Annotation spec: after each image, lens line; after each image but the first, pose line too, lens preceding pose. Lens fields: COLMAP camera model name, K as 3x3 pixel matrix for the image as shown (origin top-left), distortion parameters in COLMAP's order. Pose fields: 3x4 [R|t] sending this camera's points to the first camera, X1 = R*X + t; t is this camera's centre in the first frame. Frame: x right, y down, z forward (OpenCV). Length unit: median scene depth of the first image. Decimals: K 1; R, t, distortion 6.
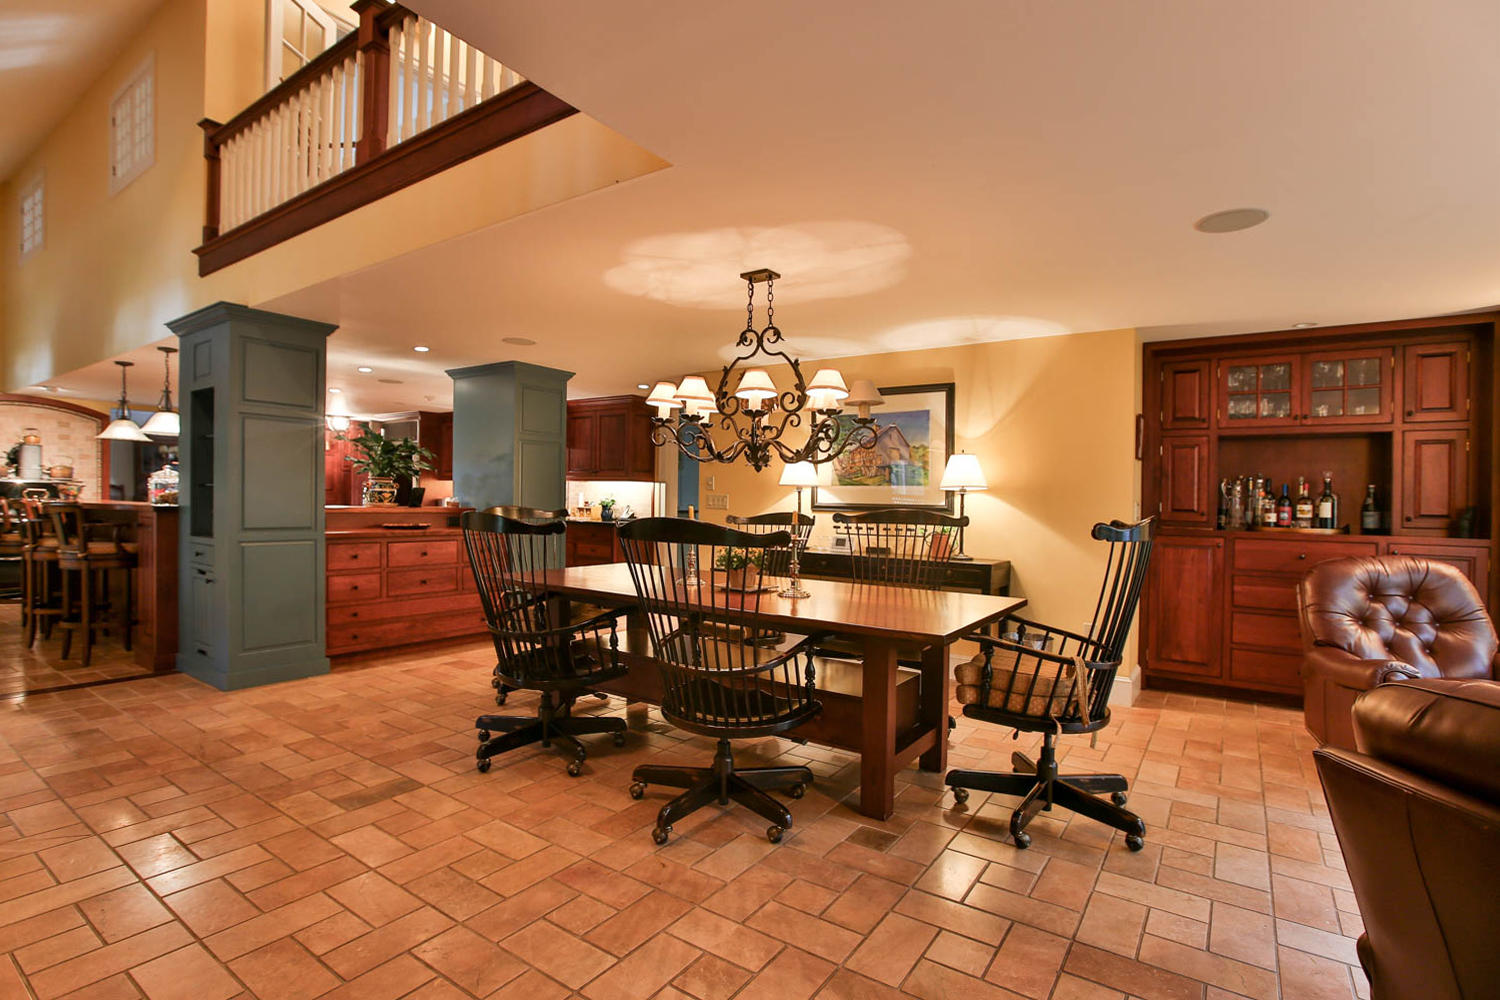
lens RADIAL K [[720.1, 0, 750.6], [0, 720.1, 508.3], [0, 0, 1]] dist [-0.026814, 0.004016]
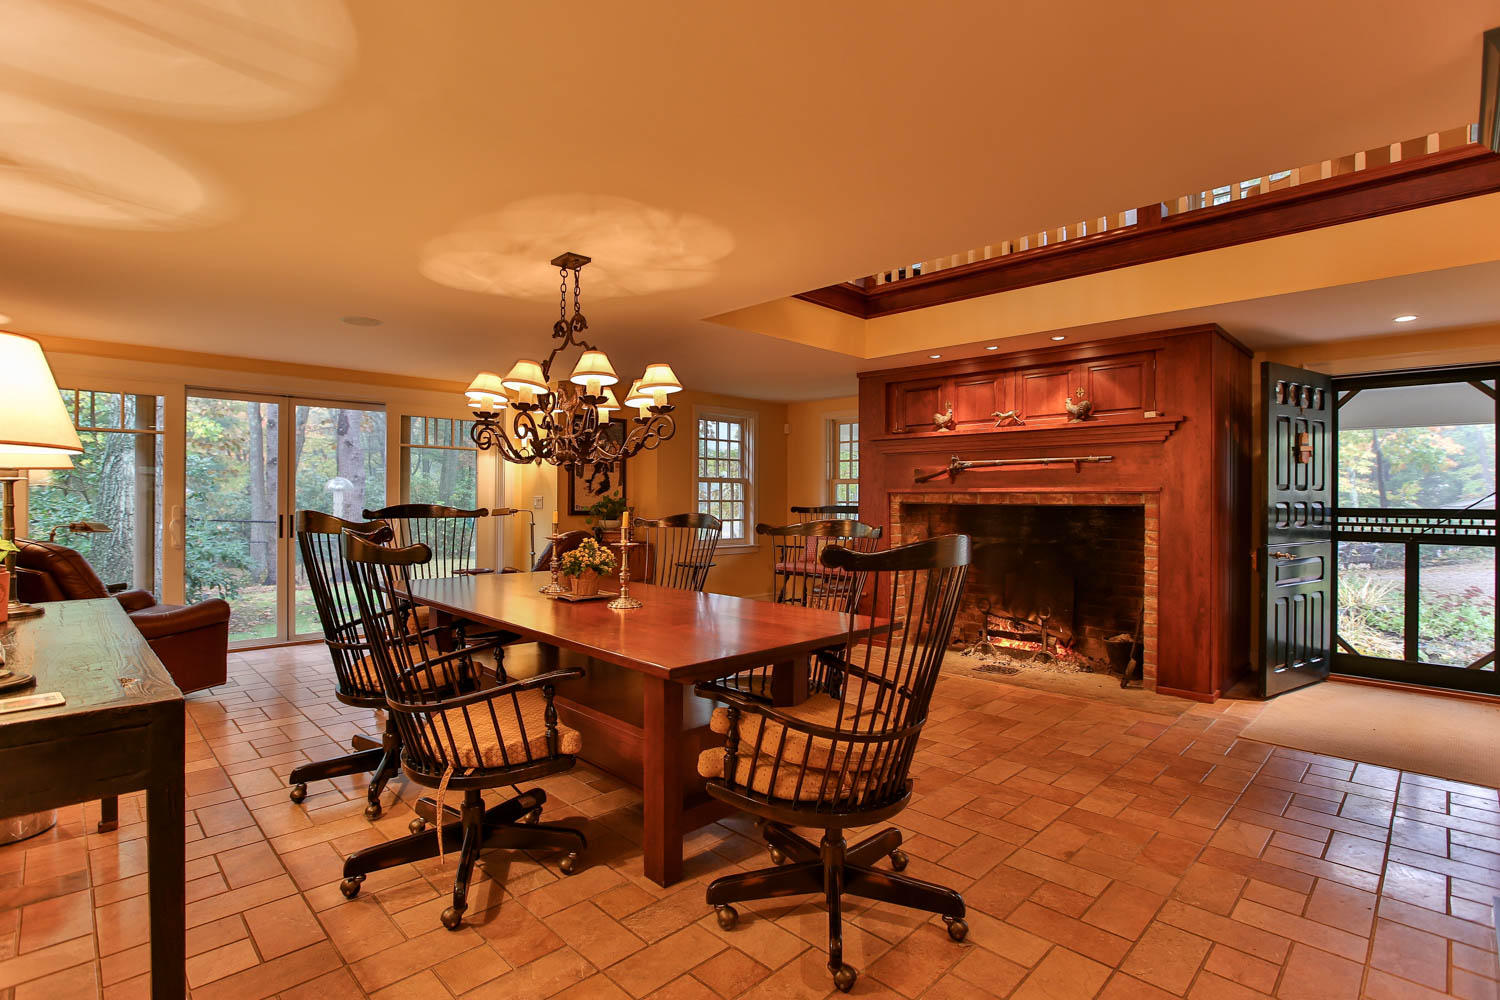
lens RADIAL K [[720.1, 0, 752.9], [0, 720.1, 502.6], [0, 0, 1]] dist [-0.026814, 0.004016]
pose [[-0.980951, -0.023776, 0.192794, -0.403142], [-0.022312, 0.999703, 0.009759, -0.021726], [-0.192969, 0.005271, -0.981191, 1.855823]]
